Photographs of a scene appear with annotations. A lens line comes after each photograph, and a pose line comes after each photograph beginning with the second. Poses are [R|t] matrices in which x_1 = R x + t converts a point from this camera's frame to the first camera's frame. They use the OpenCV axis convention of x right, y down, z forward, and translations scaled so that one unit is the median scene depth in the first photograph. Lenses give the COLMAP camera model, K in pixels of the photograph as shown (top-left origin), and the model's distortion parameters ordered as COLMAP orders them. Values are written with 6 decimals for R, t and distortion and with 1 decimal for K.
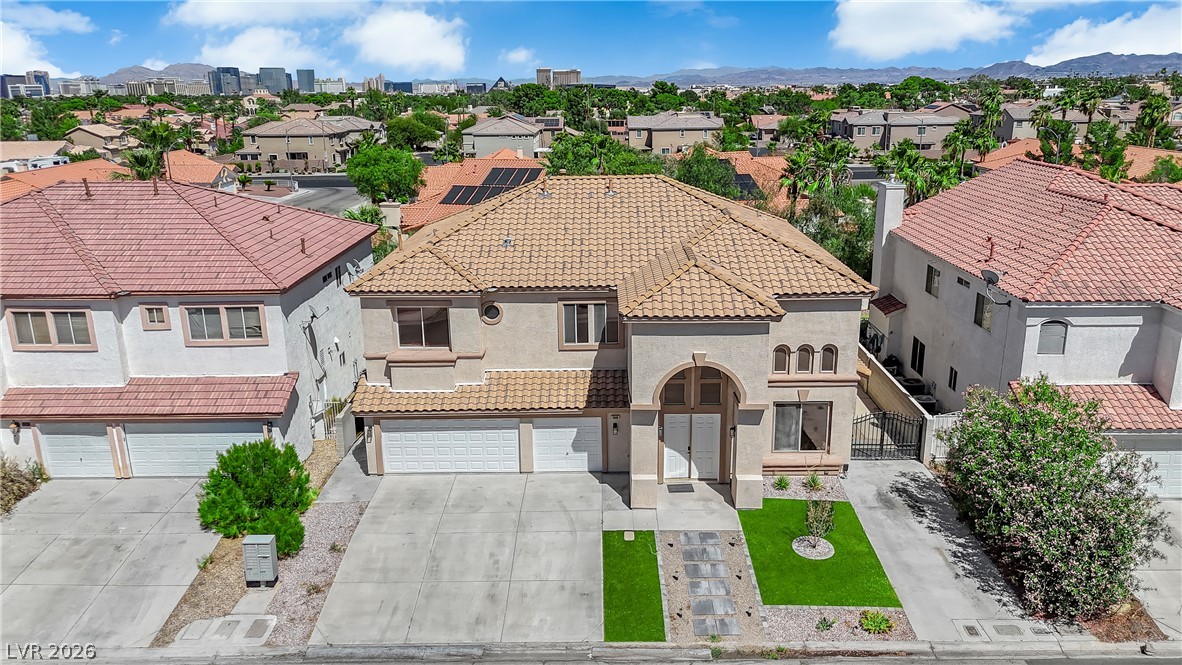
lens RADIAL K [[877.2, 0, 589.2], [0, 877.2, 333.0], [0, 0, 1]] dist [0.063653, -0.059807]
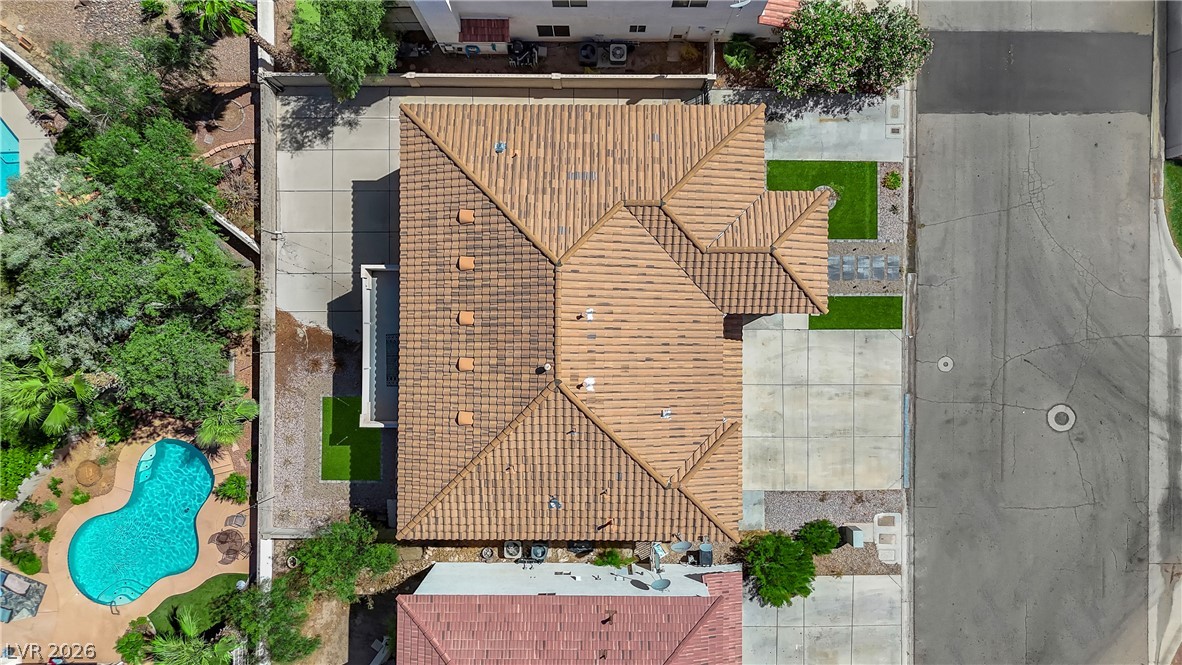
lens RADIAL K [[877.2, 0, 590.3], [0, 877.2, 333.3], [0, 0, 1]] dist [0.063653, -0.059807]
pose [[-0.010977, -0.999871, 0.011739, -0.004533], [0.284319, 0.008134, 0.958695, -1.228482], [-0.958667, 0.013862, 0.284193, 0.832810]]
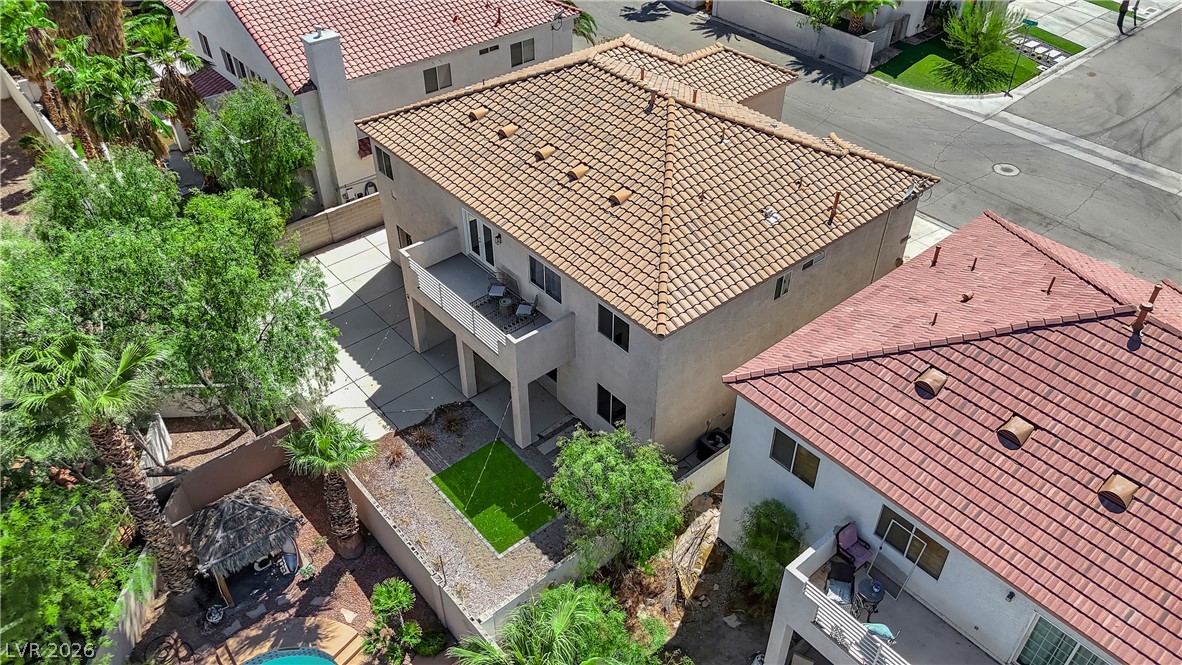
lens RADIAL K [[877.2, 0, 592.2], [0, 877.2, 334.5], [0, 0, 1]] dist [0.063653, -0.059807]
pose [[-0.662167, -0.466020, 0.586822, -0.693702], [0.211370, 0.635148, 0.742906, -0.797442], [-0.718928, 0.615964, -0.322072, 1.717494]]
